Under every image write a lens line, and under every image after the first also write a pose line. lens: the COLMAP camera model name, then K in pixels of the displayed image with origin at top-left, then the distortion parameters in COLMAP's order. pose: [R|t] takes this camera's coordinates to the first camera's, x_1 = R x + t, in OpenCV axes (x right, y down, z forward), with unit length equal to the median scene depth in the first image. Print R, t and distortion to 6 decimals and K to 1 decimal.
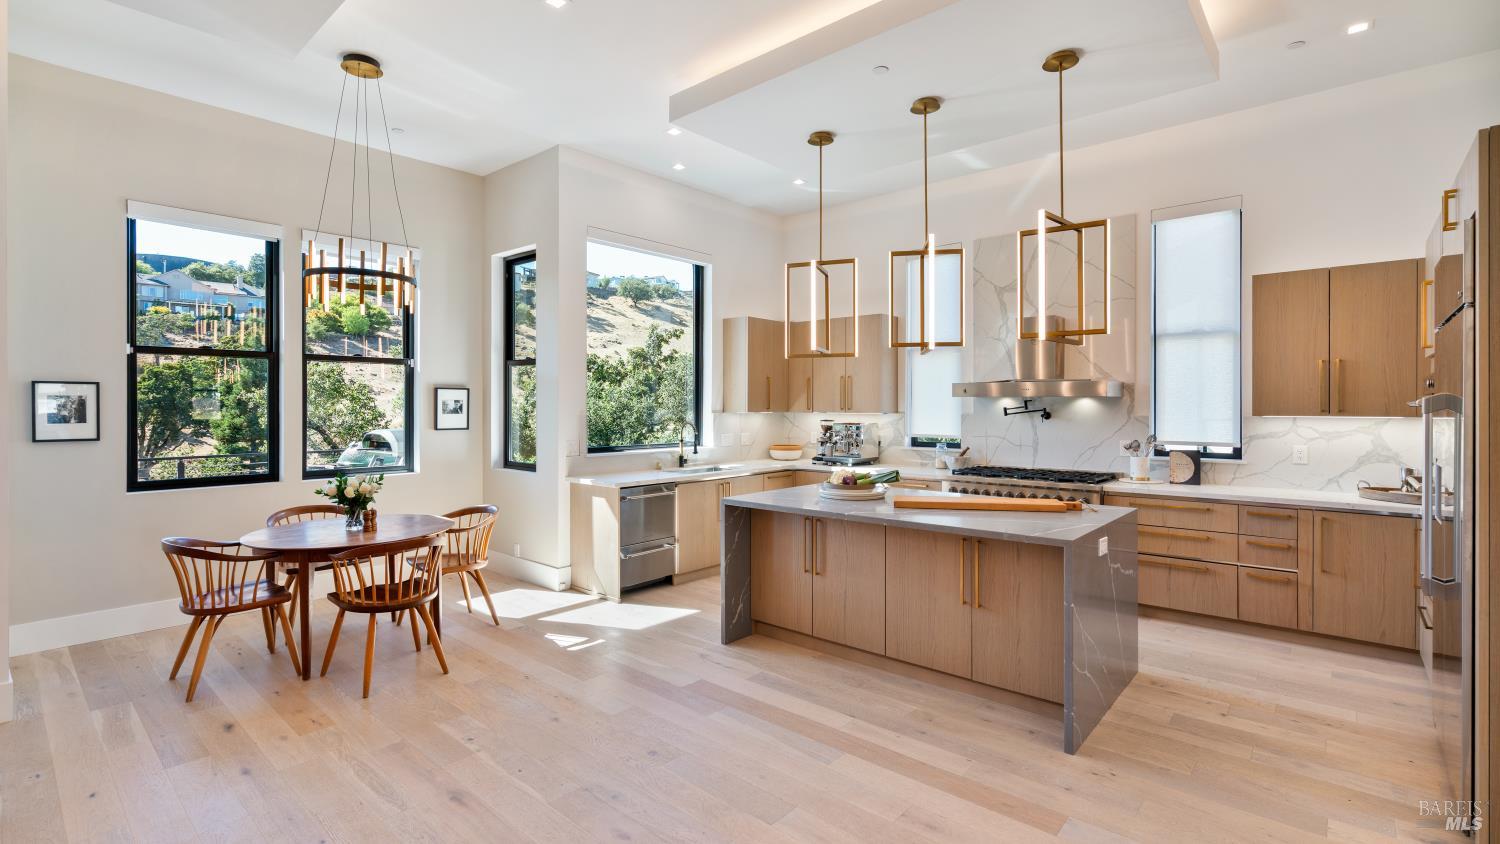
lens RADIAL K [[678.1, 0, 749.2], [0, 678.1, 410.5], [0, 0, 1]] dist [-0.011501, 0.006291]
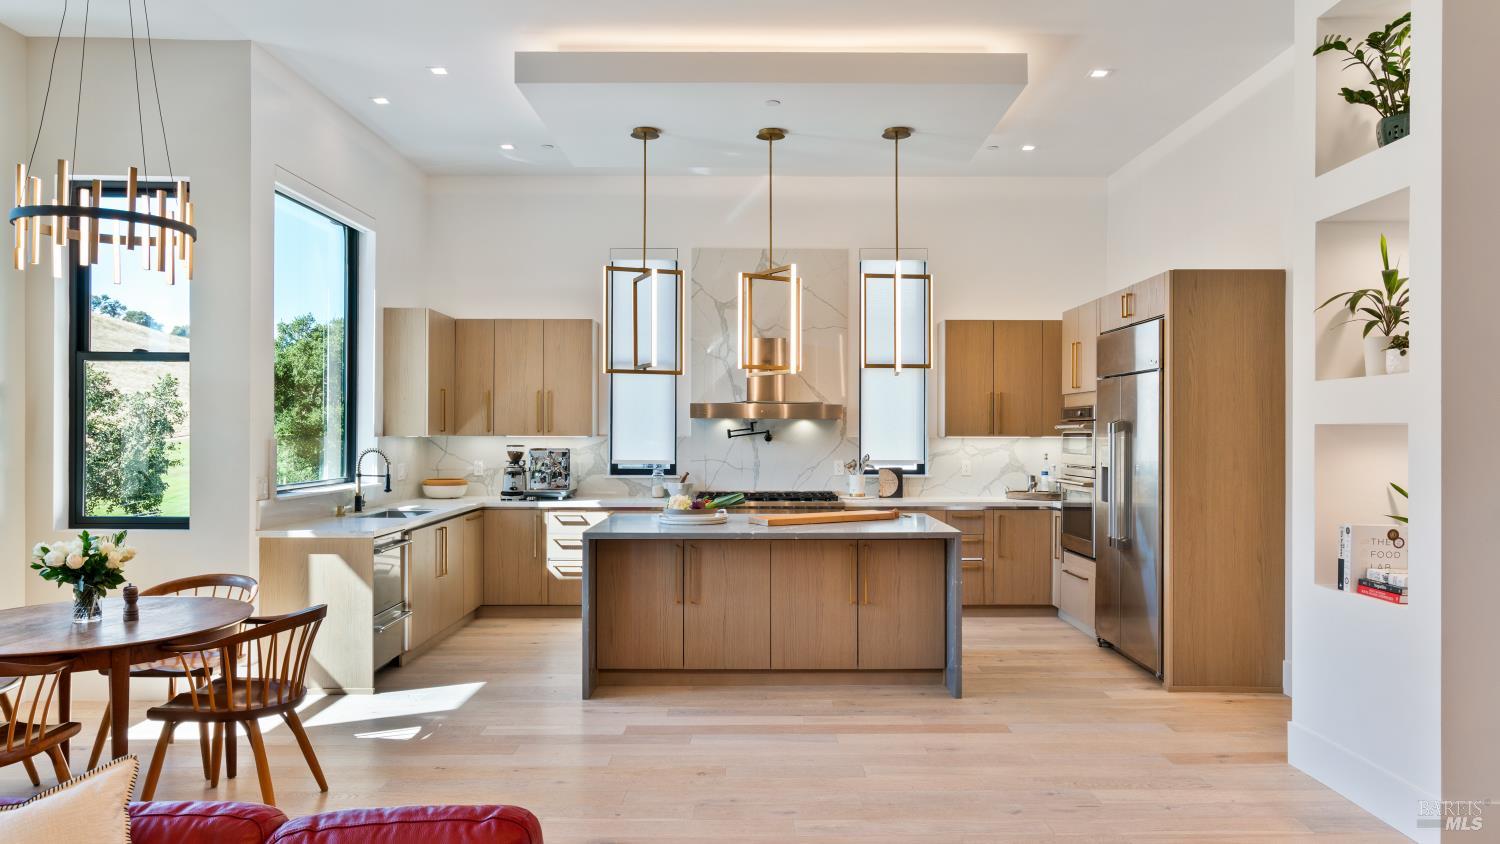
lens RADIAL K [[985.7, 0, 766.4], [0, 985.7, 435.9], [0, 0, 1]] dist [-0.006963, 0.000499]
pose [[0.744402, -0.002877, 0.667725, -0.568667], [0.002126, 0.999996, 0.001938, 0.002194], [-0.667728, -0.000023, 0.744405, -0.081426]]
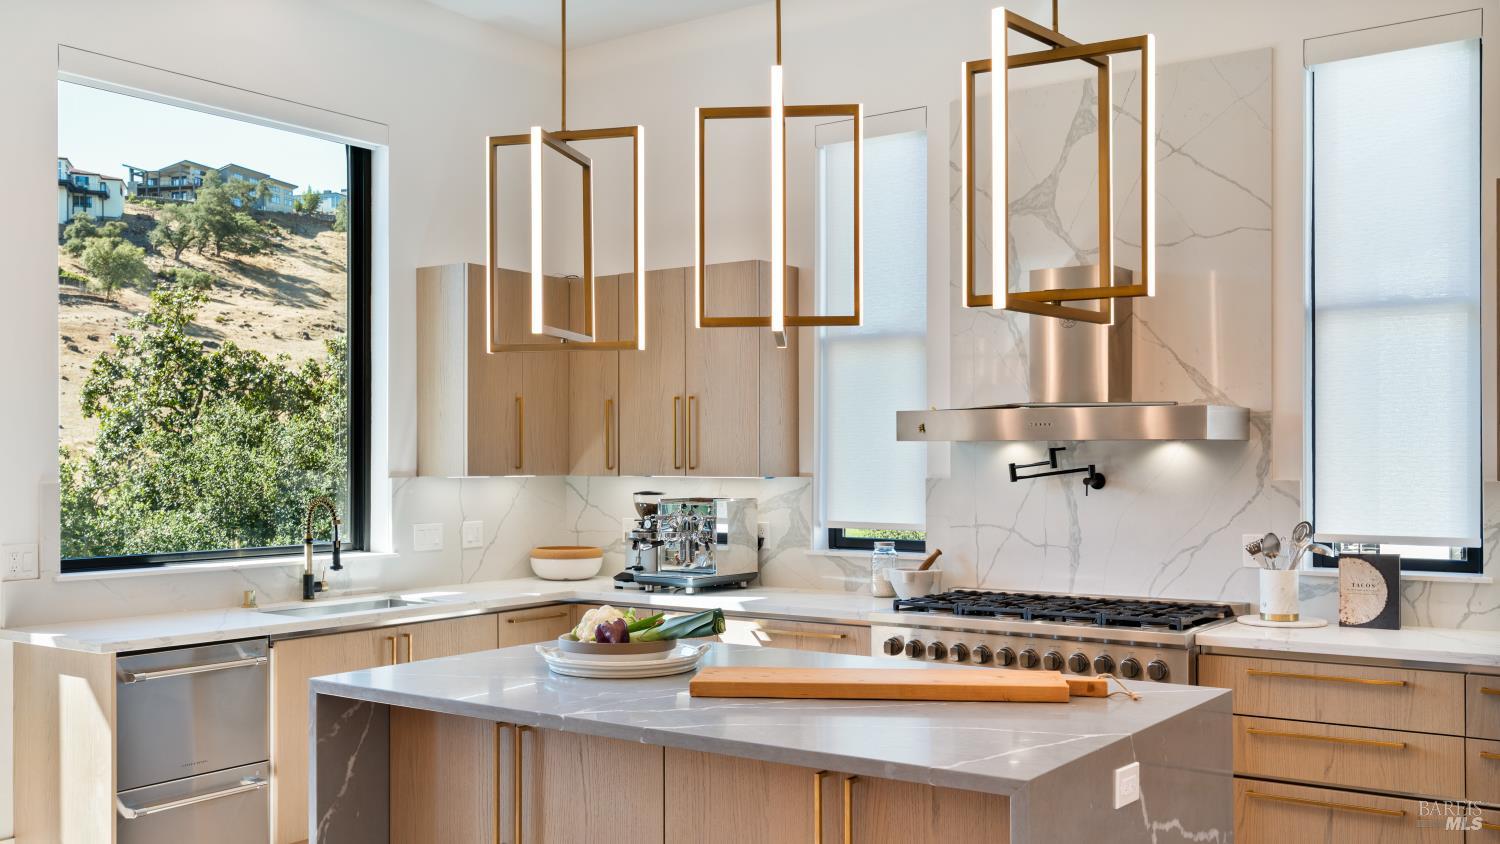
lens RADIAL K [[1383.5, 0, 750.3], [0, 1383.5, 463.8], [0, 0, 1]] dist [0.005190, 0.001770]
pose [[0.995345, -0.003018, 0.096324, 0.120389], [0.003411, 0.999987, -0.003918, -0.001362], [-0.096310, 0.004228, 0.995342, 0.084447]]
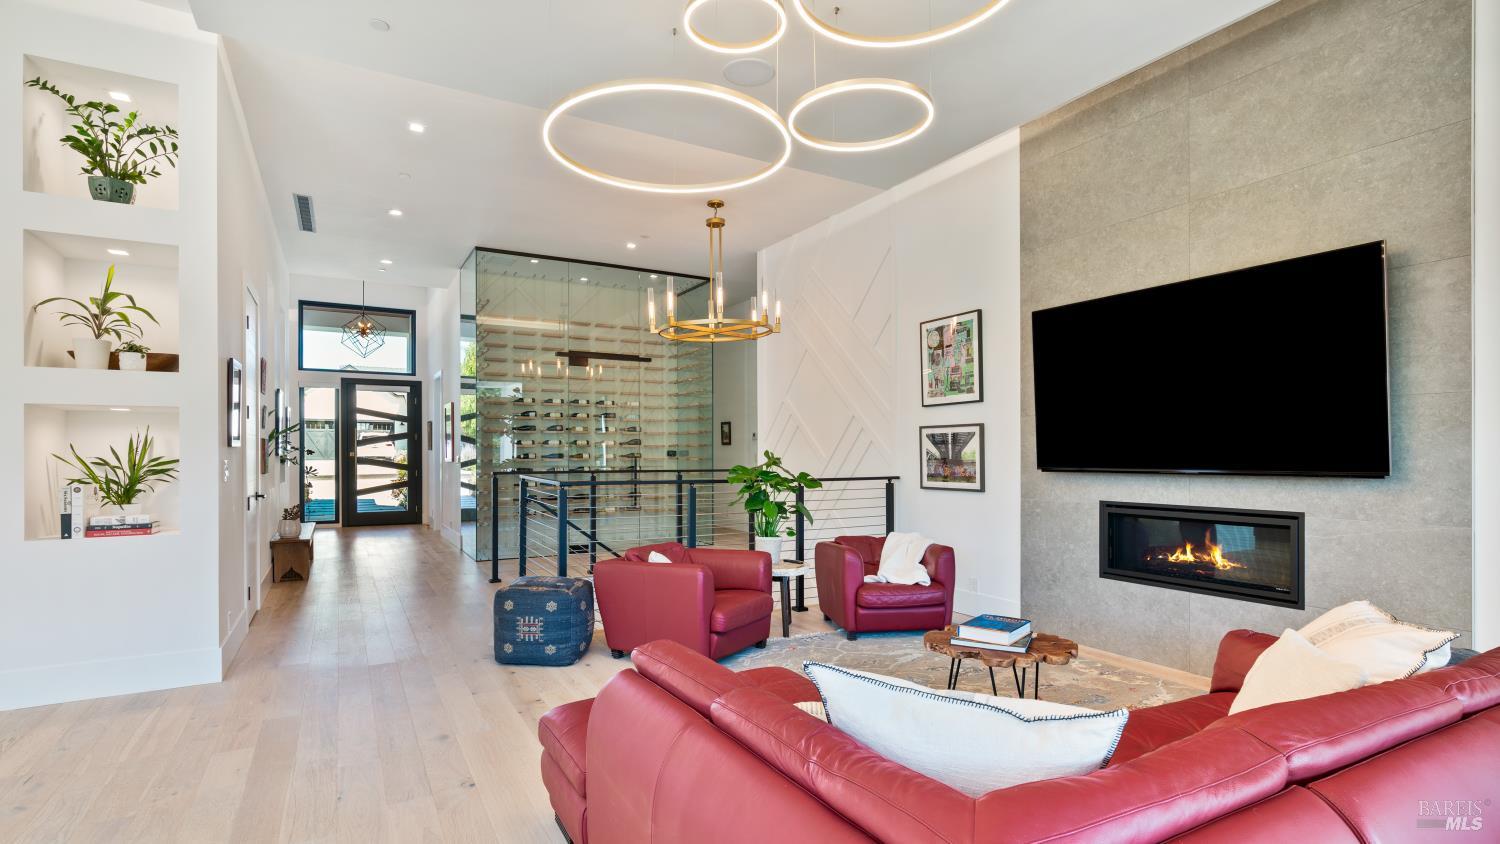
lens RADIAL K [[733.0, 0, 753.9], [0, 733.0, 450.5], [0, 0, 1]] dist [-0.000446, -0.000036]
pose [[-0.947957, 0.005006, 0.318359, -0.573259], [0.005059, 0.999987, -0.000661, 0.043183], [-0.318358, 0.000984, -0.947970, 0.635986]]
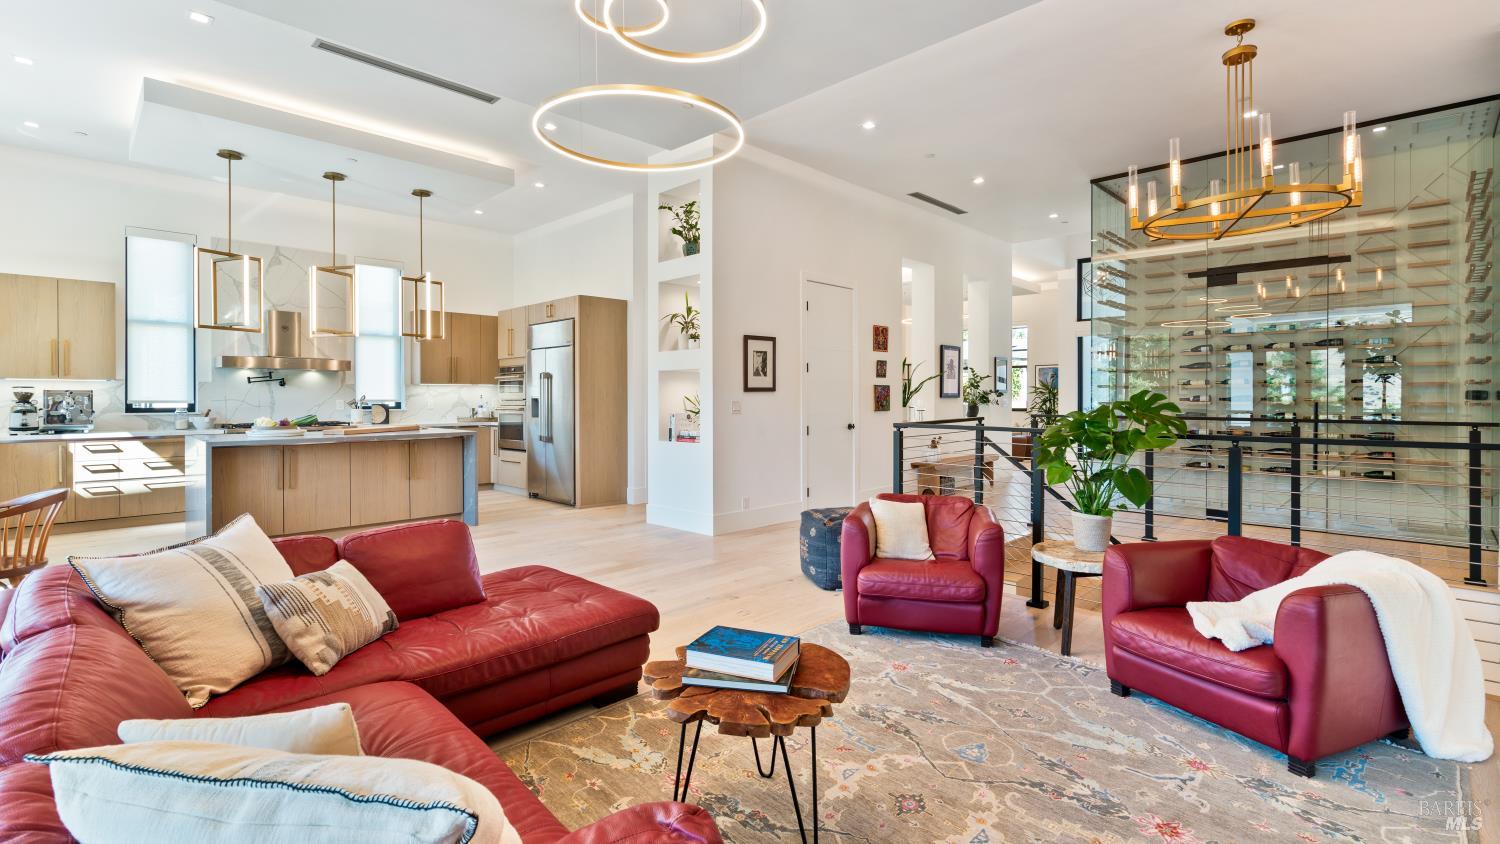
lens RADIAL K [[678.1, 0, 749.2], [0, 678.1, 410.5], [0, 0, 1]] dist [-0.011501, 0.006291]
pose [[0.053821, -0.019581, 0.998359, -0.945376], [0.006257, 0.999795, 0.019272, 0.044935], [-0.998531, 0.005209, 0.053933, -0.021543]]
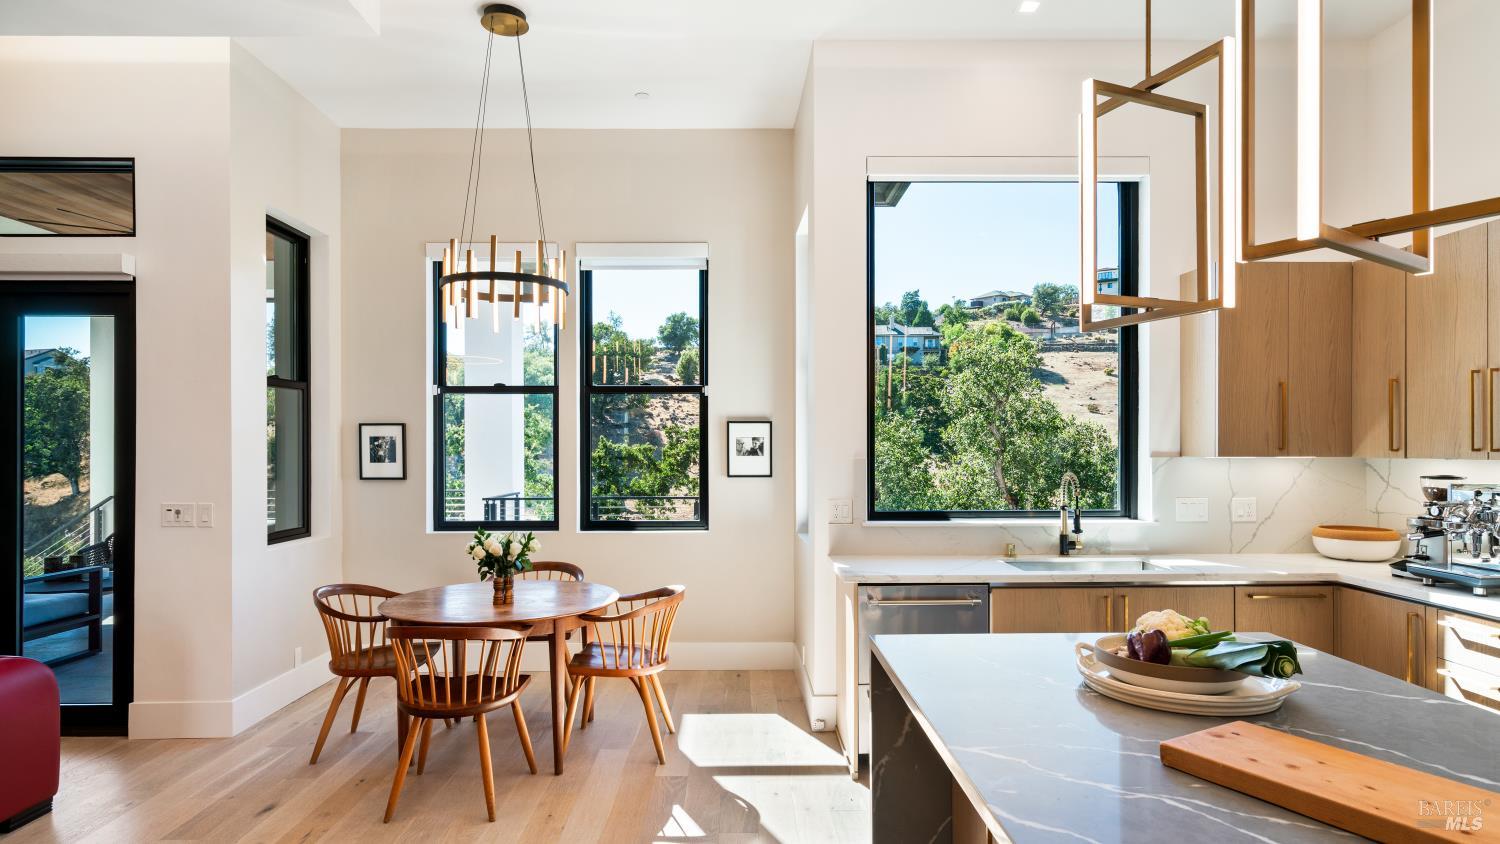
lens RADIAL K [[824.3, 0, 746.3], [0, 824.3, 446.8], [0, 0, 1]] dist [0.003724, 0.000942]
pose [[0.671076, -0.001583, -0.741387, 0.265712], [-0.001914, 0.999991, -0.003867, -0.001603], [0.741386, 0.004014, 0.671067, 0.432619]]
